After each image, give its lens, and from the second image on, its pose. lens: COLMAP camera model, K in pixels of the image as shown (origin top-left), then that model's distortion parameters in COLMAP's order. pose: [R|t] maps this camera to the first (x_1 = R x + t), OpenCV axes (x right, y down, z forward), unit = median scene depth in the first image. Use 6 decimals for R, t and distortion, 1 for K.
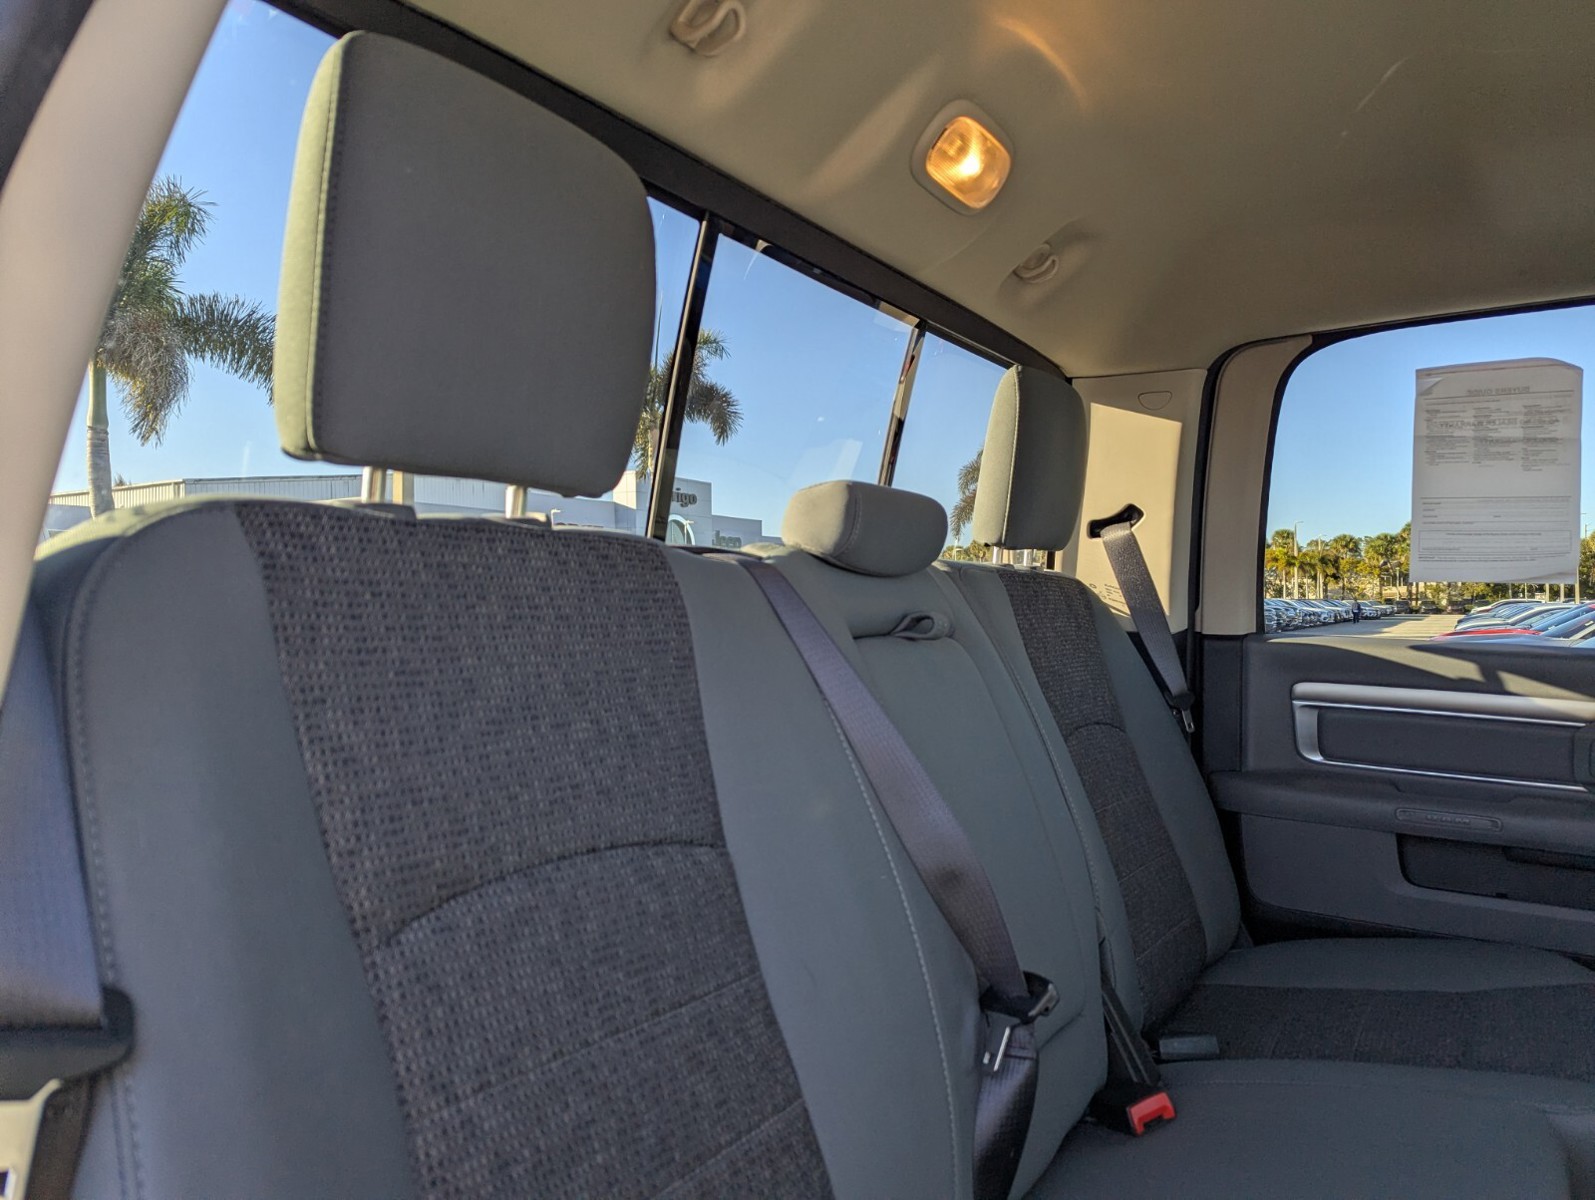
lens RADIAL K [[1115.4, 0, 805.8], [0, 1115.4, 589.6], [0, 0, 1]] dist [0.107697, -0.113447]
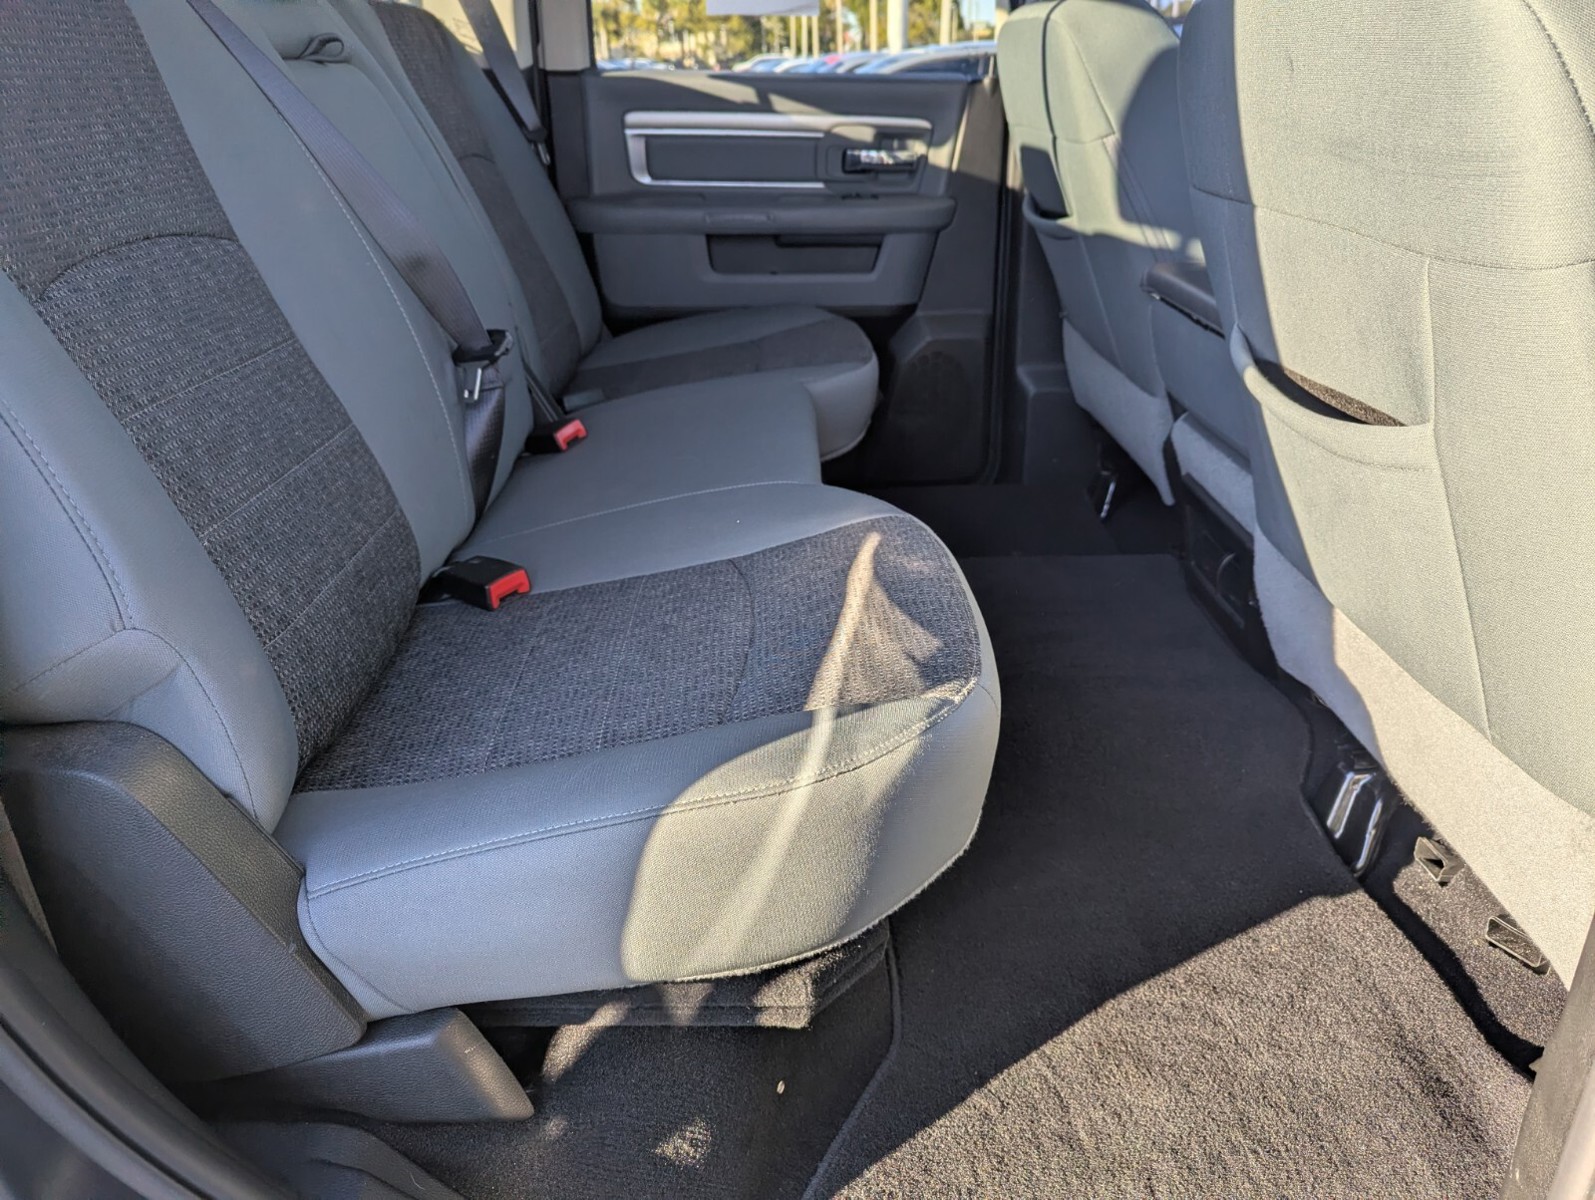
lens RADIAL K [[1133.4, 0, 797.5], [0, 1133.4, 600.0], [0, 0, 1]] dist [0.051639, -0.060225]
pose [[0.836780, -0.246011, 0.489160, -0.135423], [0.010777, 0.900606, 0.434502, 0.025876], [-0.547433, -0.358311, 0.756261, -0.193532]]
